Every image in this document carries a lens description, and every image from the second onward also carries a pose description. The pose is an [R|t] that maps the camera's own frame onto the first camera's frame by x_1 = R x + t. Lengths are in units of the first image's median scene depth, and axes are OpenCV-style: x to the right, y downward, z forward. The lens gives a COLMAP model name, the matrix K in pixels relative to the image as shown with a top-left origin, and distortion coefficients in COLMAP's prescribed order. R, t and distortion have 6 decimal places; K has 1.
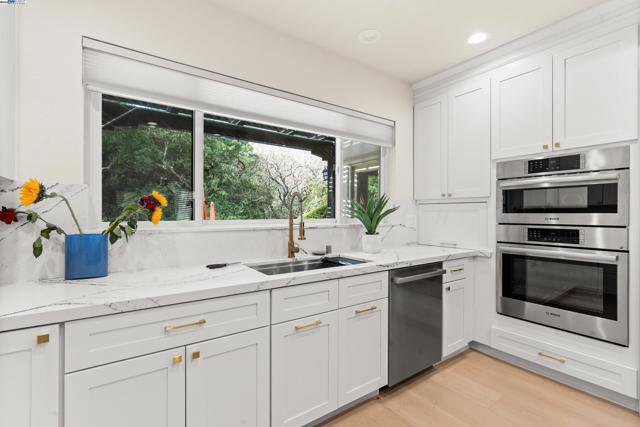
lens RADIAL K [[290.0, 0, 320.3], [0, 290.0, 212.2], [0, 0, 1]] dist [-0.012959, 0.005260]
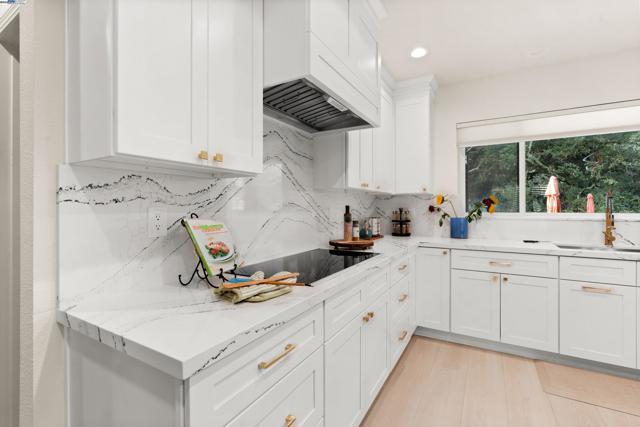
lens RADIAL K [[290.0, 0, 317.8], [0, 290.0, 208.0], [0, 0, 1]] dist [-0.012959, 0.005260]
pose [[0.413878, -0.000054, -0.910332, 0.637889], [0.006404, 0.999975, 0.002852, -0.007829], [0.910310, -0.007010, 0.413868, -0.755763]]
